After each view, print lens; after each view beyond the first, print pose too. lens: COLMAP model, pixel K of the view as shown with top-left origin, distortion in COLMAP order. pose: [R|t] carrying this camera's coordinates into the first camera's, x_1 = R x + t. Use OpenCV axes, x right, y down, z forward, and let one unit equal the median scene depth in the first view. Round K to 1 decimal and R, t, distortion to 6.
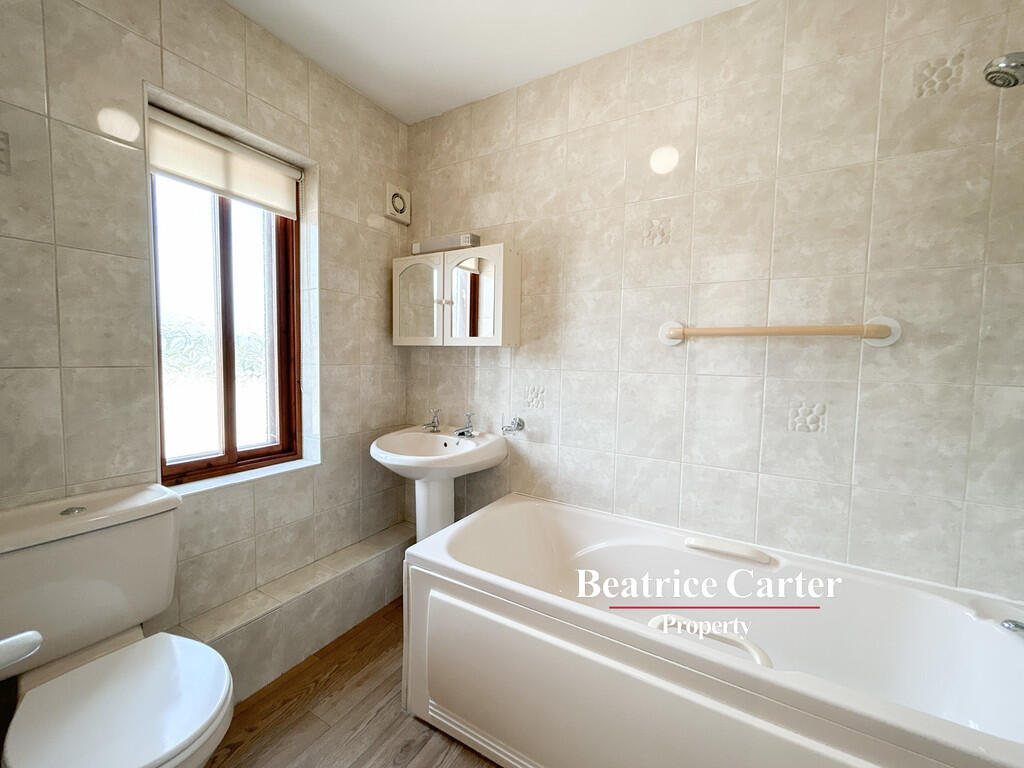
lens RADIAL K [[429.0, 0, 511.3], [0, 429.0, 385.2], [0, 0, 1]] dist [-0.001049, 0.000826]
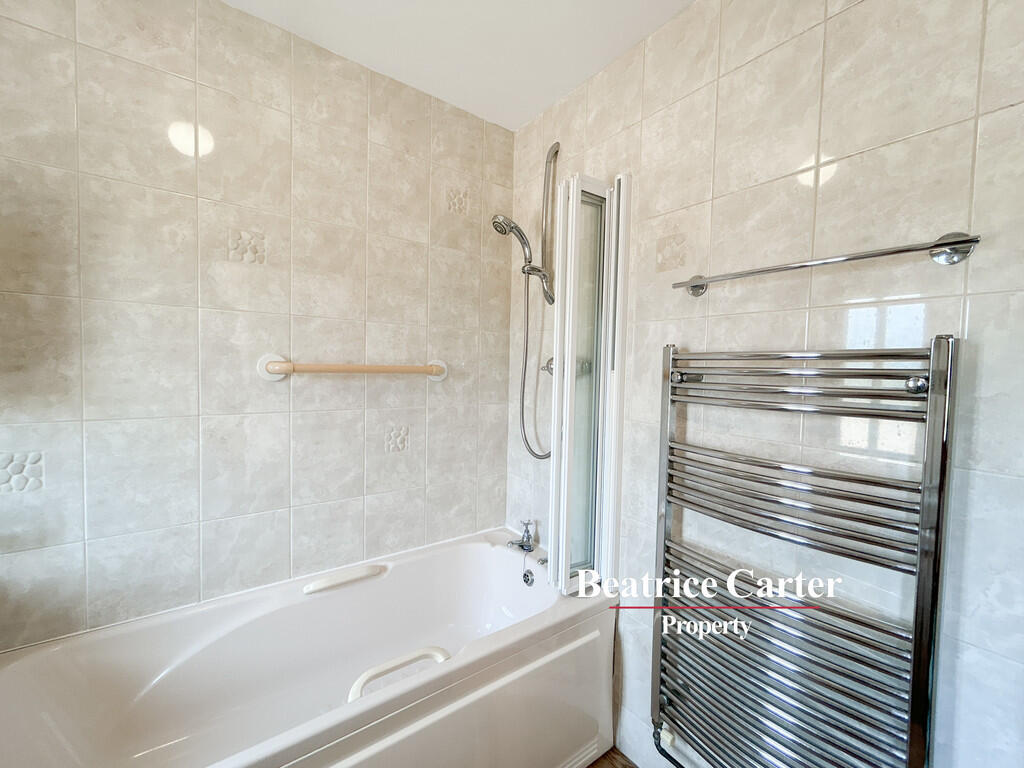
lens RADIAL K [[416.3, 0, 512.0], [0, 416.3, 384.0], [0, 0, 1]] dist [0.003255, 0.000571]
pose [[0.384700, -0.048911, 0.921745, -0.242472], [0.041063, 0.998513, 0.035847, -0.101495], [-0.922128, 0.024060, 0.386137, 0.221881]]
